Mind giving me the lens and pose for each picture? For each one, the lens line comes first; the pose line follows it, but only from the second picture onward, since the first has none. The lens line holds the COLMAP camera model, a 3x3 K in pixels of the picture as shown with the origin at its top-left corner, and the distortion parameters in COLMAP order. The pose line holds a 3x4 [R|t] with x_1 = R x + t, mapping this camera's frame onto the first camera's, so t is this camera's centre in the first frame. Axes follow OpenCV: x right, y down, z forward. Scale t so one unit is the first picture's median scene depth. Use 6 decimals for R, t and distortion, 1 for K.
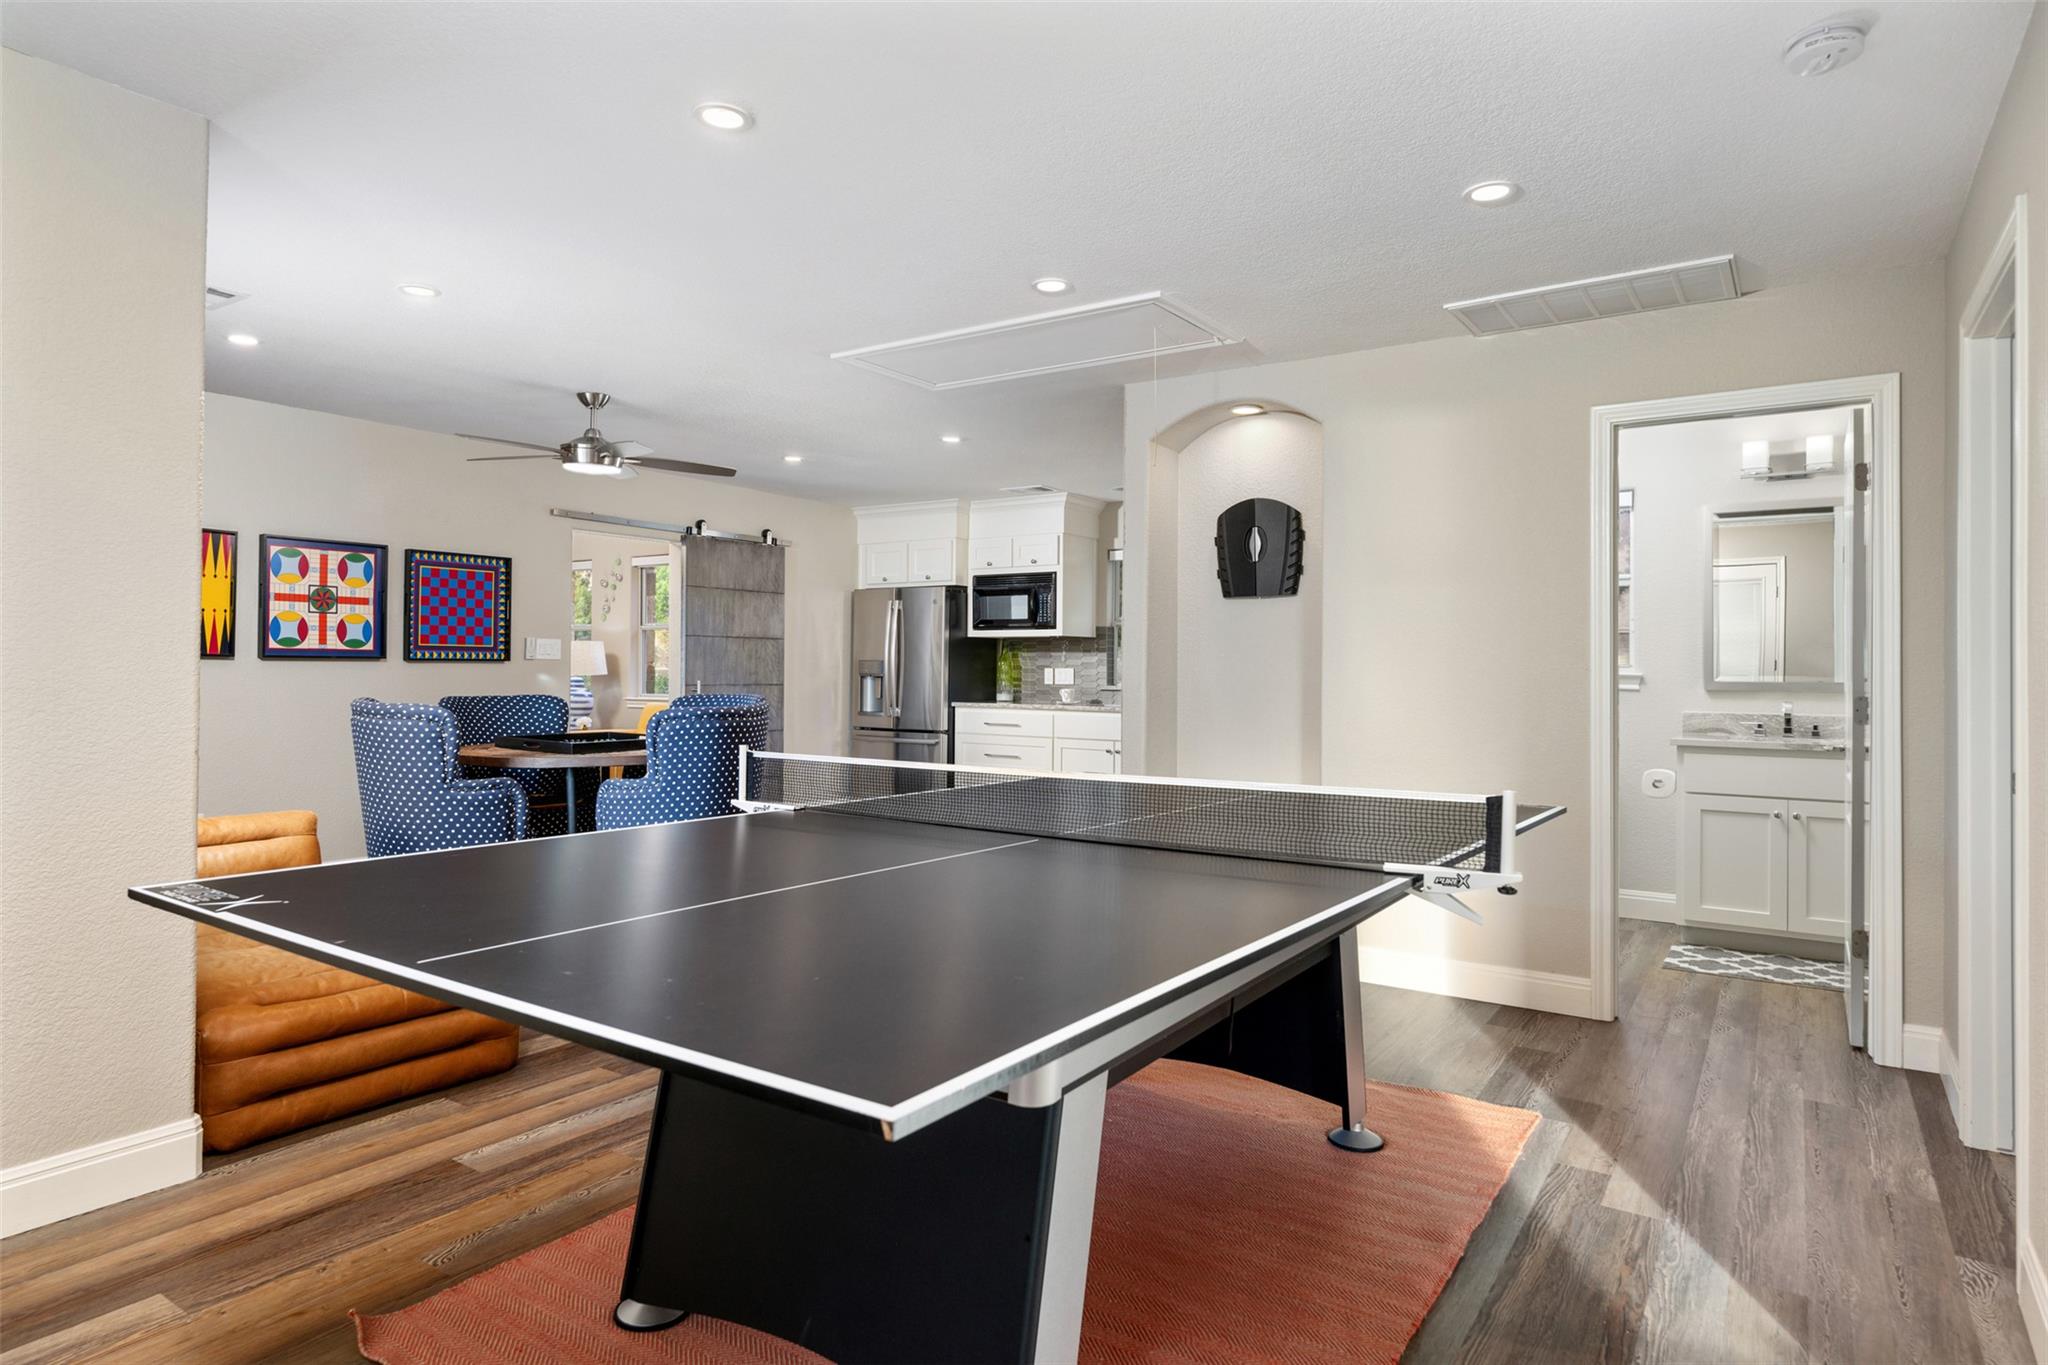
lens RADIAL K [[1164.3, 0, 1021.4], [0, 1164.3, 665.8], [0, 0, 1]] dist [0.001374, -0.001736]
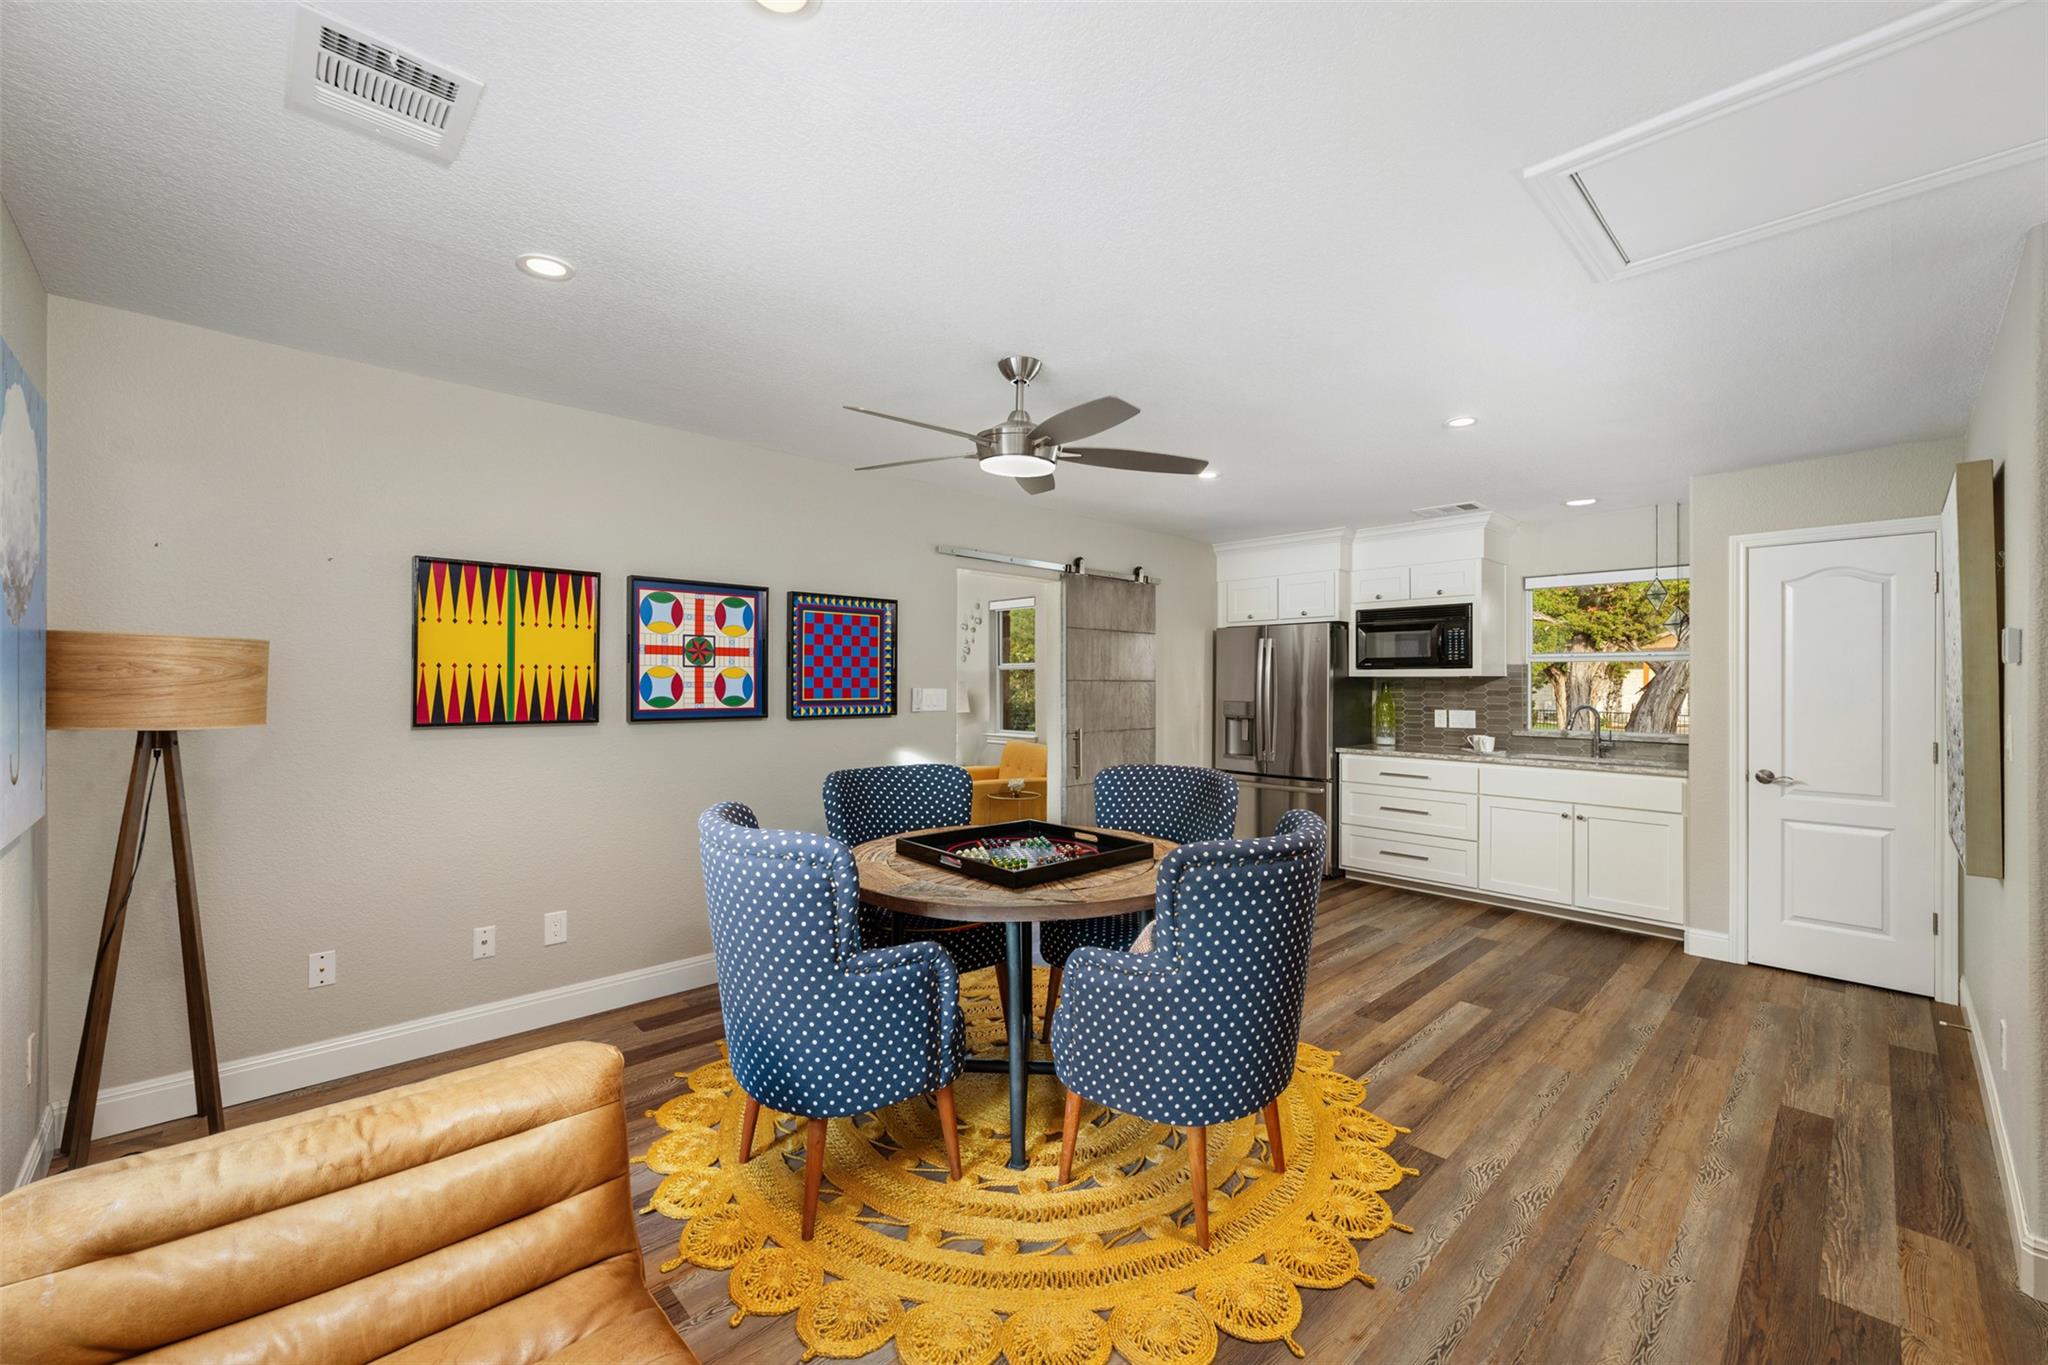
lens RADIAL K [[812.0, 0, 1028.7], [0, 812.0, 689.8], [0, 0, 1]] dist [0.001483, -0.000028]
pose [[0.976830, -0.003438, -0.213988, -0.225419], [0.005717, 0.999933, 0.010031, -0.032019], [0.213939, -0.011022, 0.976785, 0.449567]]
